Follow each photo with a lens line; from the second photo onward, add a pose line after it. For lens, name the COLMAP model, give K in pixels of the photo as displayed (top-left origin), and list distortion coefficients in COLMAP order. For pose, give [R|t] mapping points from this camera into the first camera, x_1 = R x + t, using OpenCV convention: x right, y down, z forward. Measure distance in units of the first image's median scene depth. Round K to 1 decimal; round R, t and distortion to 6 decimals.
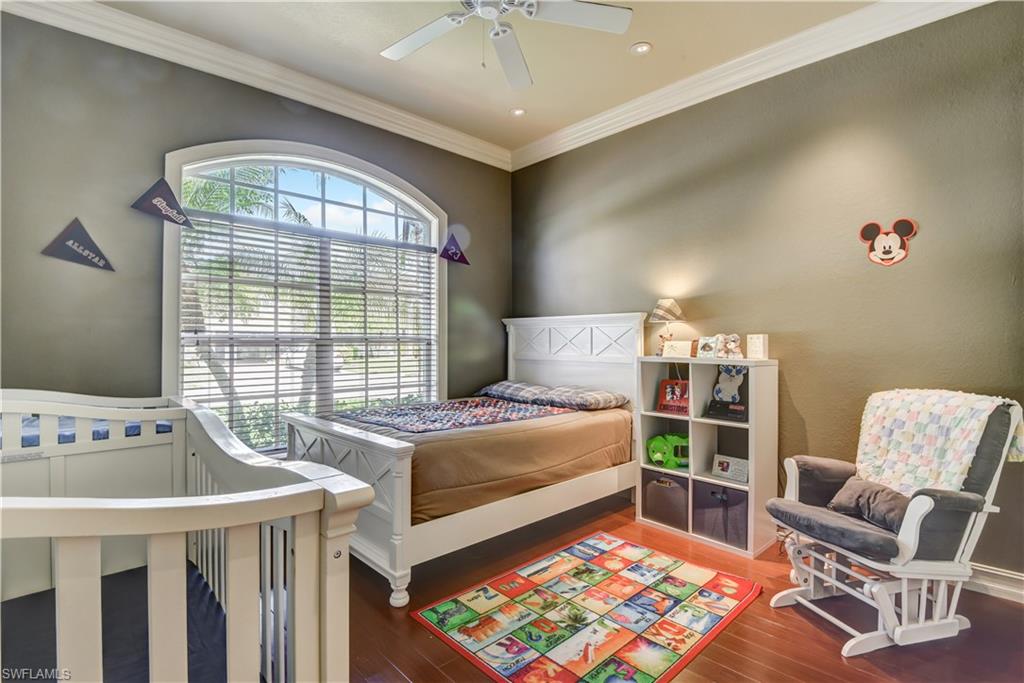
lens RADIAL K [[471.6, 0, 515.4], [0, 471.6, 343.6], [0, 0, 1]] dist [-0.018823, -0.003057]
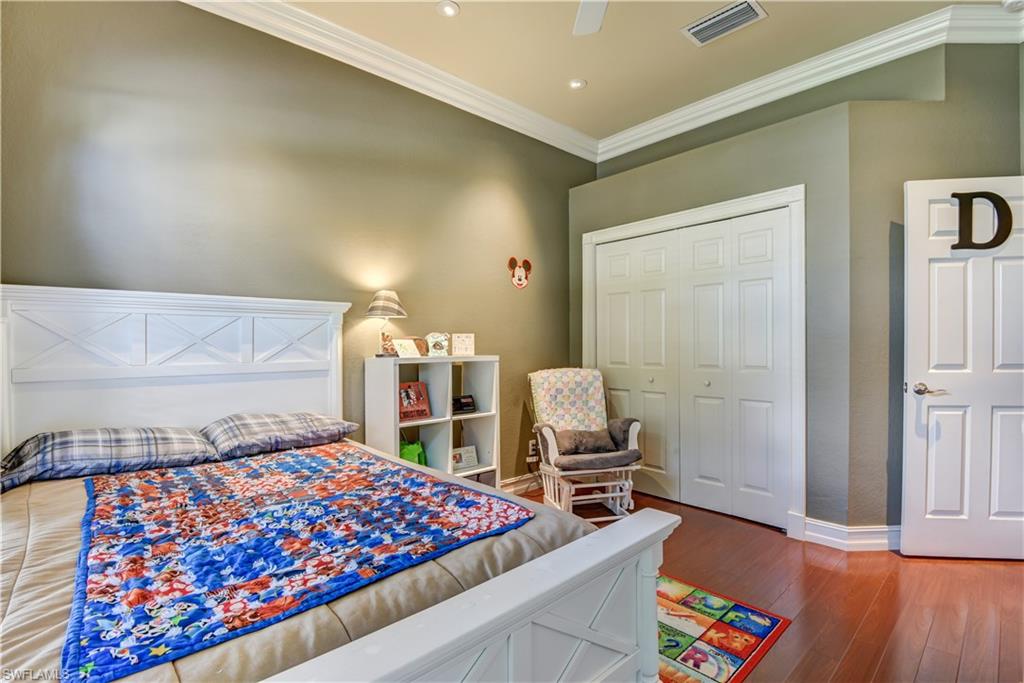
lens RADIAL K [[471.6, 0, 515.2], [0, 471.6, 338.9], [0, 0, 1]] dist [-0.018823, -0.003057]
pose [[0.024412, -0.004790, 0.999691, -0.635189], [0.000405, 0.999988, 0.004781, -0.012781], [-0.999702, 0.000288, 0.024414, 0.876936]]
